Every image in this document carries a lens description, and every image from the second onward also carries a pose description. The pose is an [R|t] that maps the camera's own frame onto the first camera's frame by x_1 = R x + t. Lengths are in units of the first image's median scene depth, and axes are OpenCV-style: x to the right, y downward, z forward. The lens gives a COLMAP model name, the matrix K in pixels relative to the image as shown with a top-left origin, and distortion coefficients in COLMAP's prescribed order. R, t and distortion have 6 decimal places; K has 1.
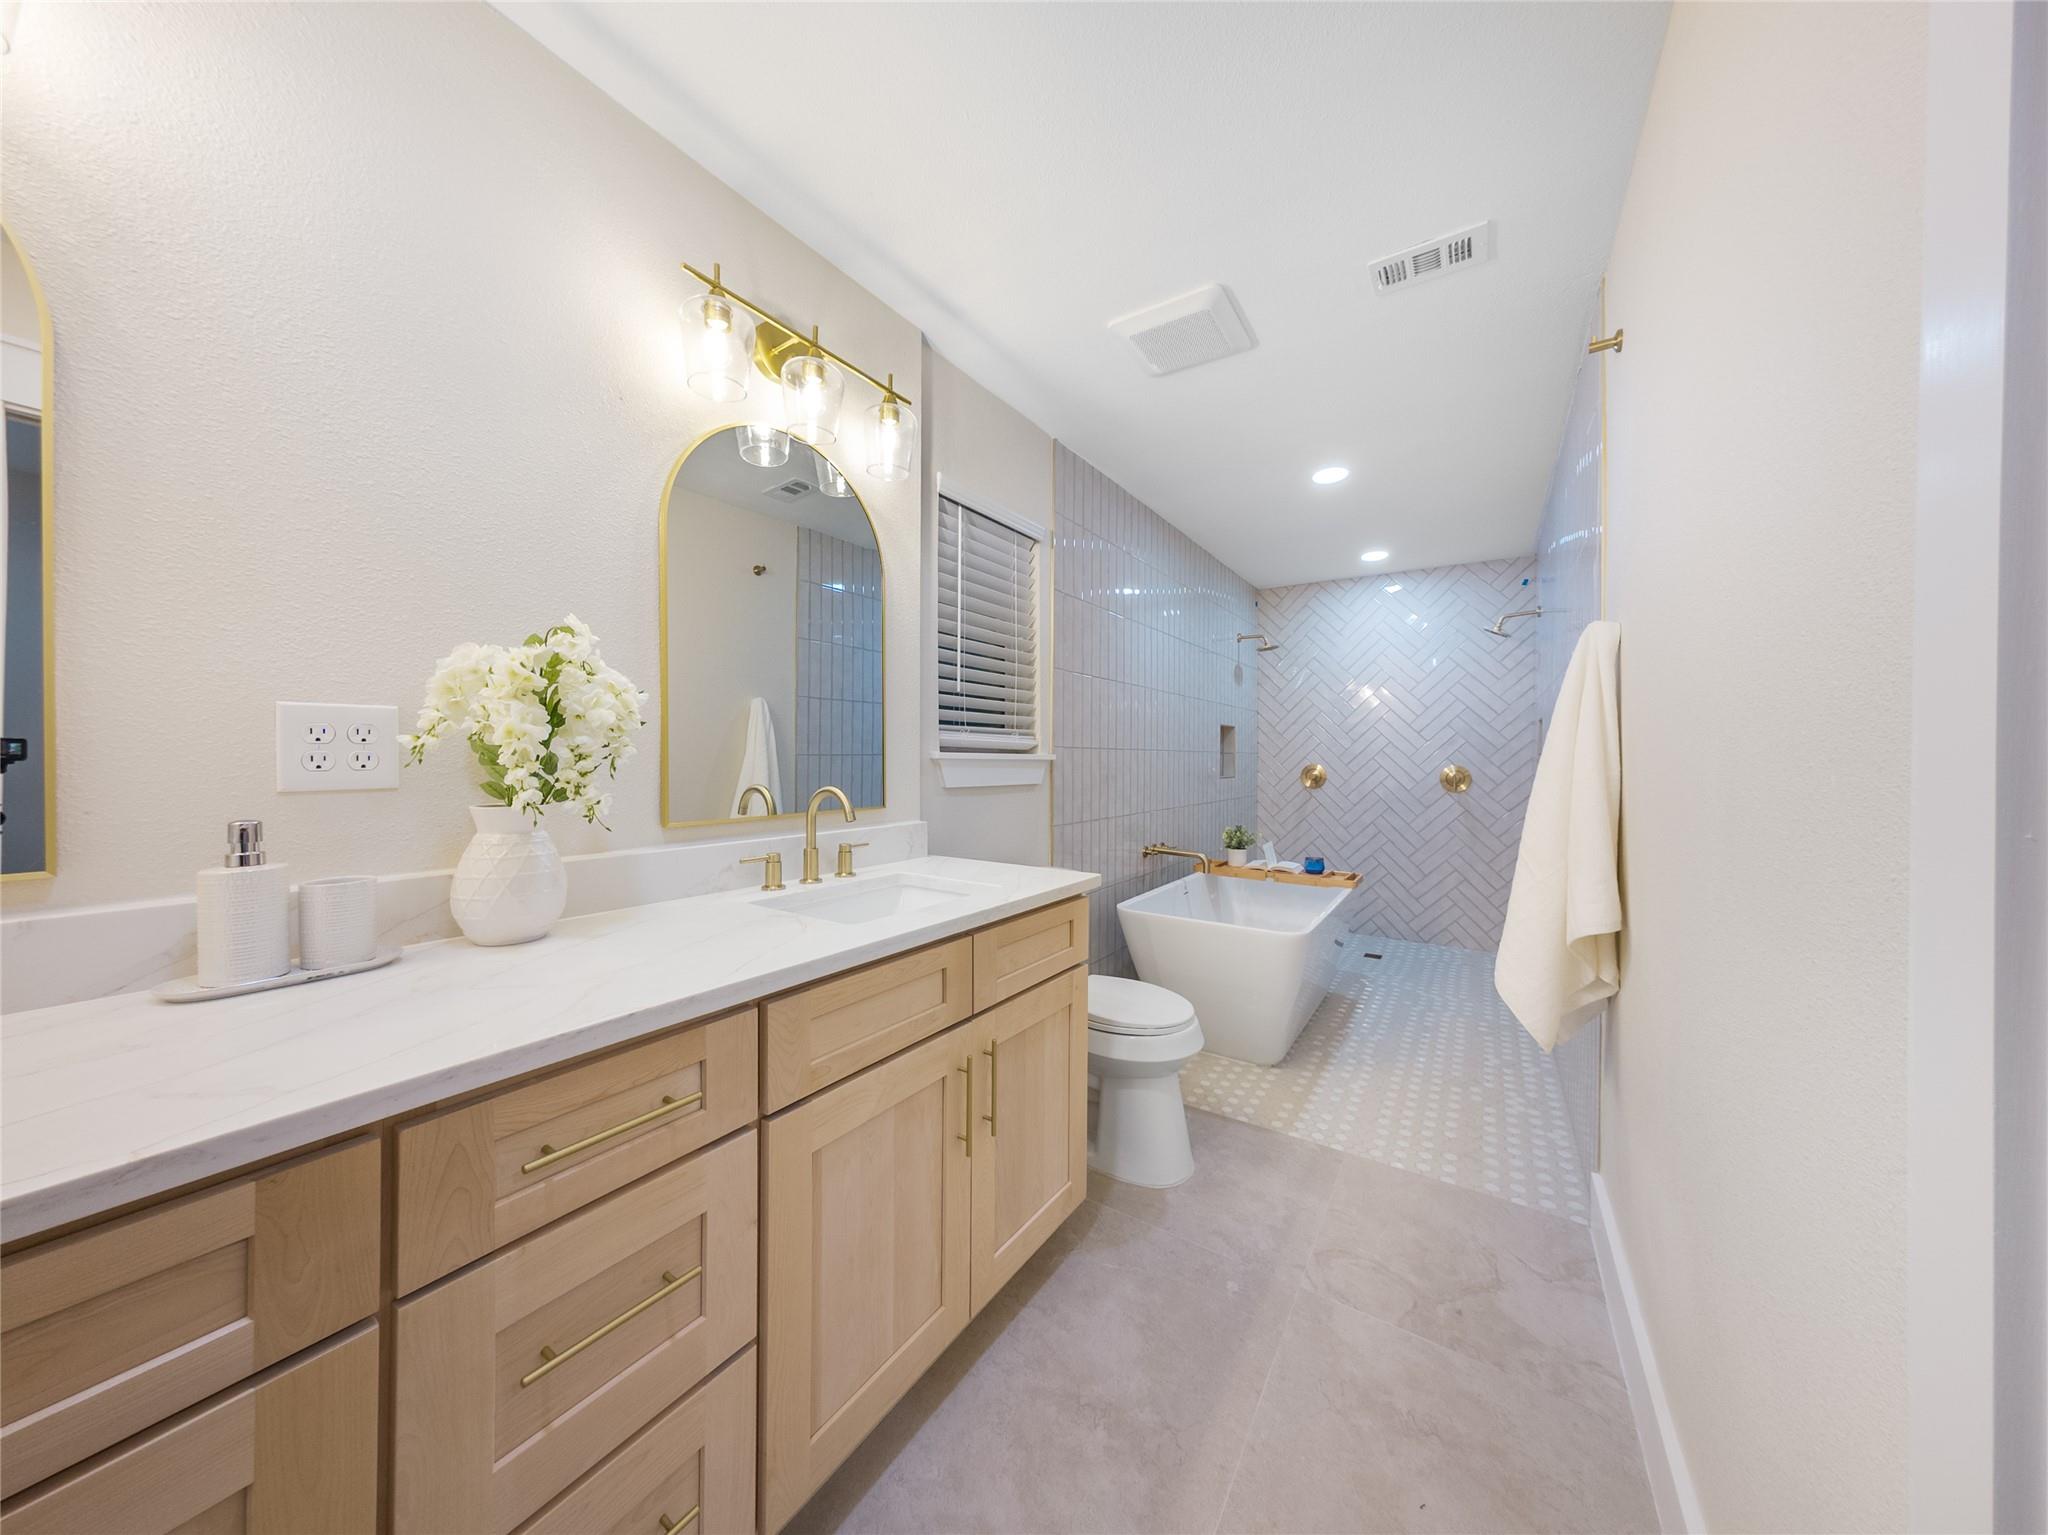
lens RADIAL K [[687.5, 0, 1019.5], [0, 687.5, 765.4], [0, 0, 1]] dist [-0.017464, 0.009480]
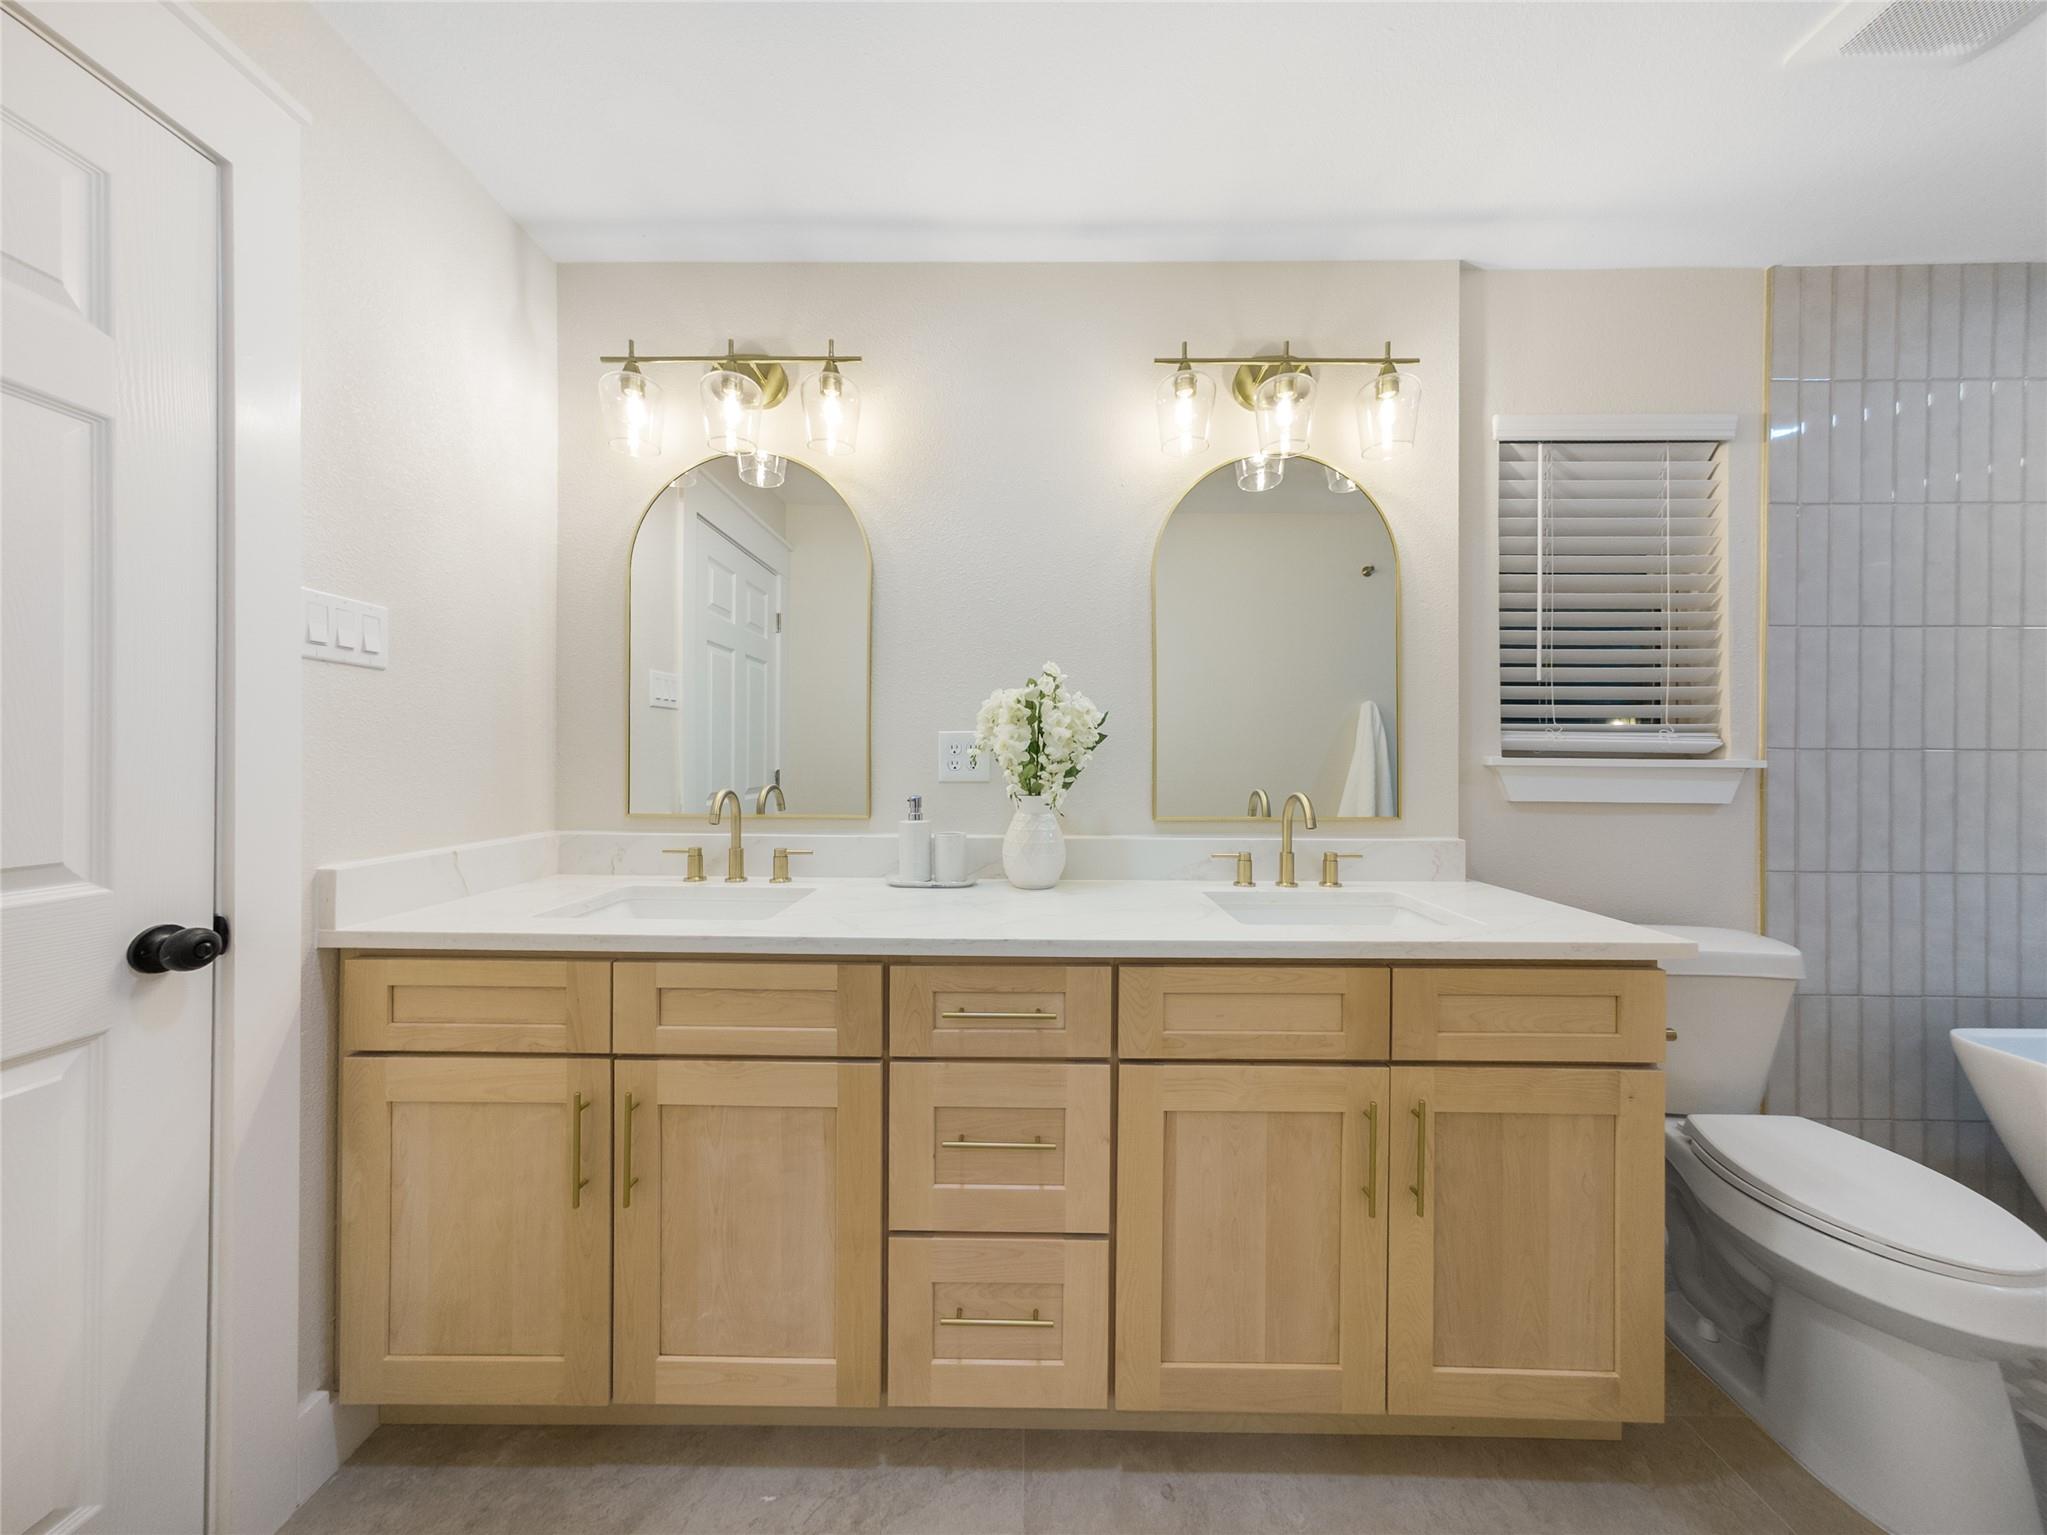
lens RADIAL K [[687.2, 0, 1019.0], [0, 687.2, 765.4], [0, 0, 1]] dist [-0.017464, 0.009480]
pose [[0.554647, 0.006535, -0.832060, 0.304573], [-0.013037, 0.999915, -0.000837, -0.002065], [0.831984, 0.011312, 0.554685, 0.096902]]
